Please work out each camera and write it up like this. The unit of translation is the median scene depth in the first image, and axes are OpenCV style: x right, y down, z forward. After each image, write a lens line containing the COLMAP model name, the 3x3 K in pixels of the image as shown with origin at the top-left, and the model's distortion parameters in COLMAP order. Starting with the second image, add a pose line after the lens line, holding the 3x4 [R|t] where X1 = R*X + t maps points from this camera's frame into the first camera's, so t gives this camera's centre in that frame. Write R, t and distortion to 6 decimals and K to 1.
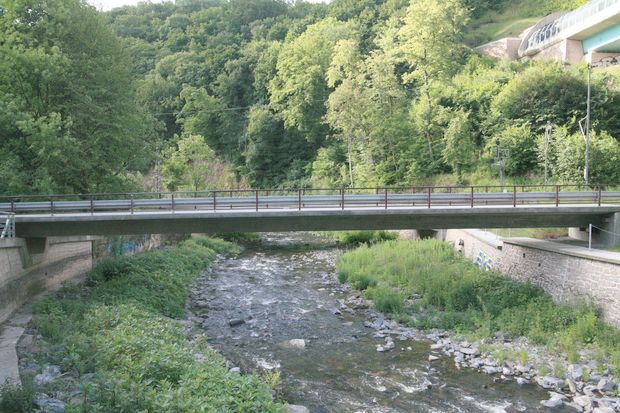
lens RADIAL K [[509.3, 0, 310.0], [0, 509.3, 206.5], [0, 0, 1]] dist [-0.126751, 0.152440]
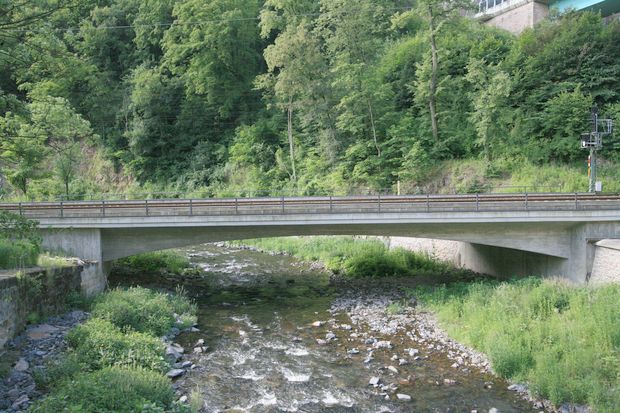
lens RADIAL K [[509.3, 0, 310.0], [0, 509.3, 206.5], [0, 0, 1]] dist [-0.126751, 0.152440]
pose [[0.960849, -0.023779, 0.276051, -0.081760], [0.018376, 0.999586, 0.022141, -0.012358], [-0.276464, -0.016202, 0.960888, 0.257290]]
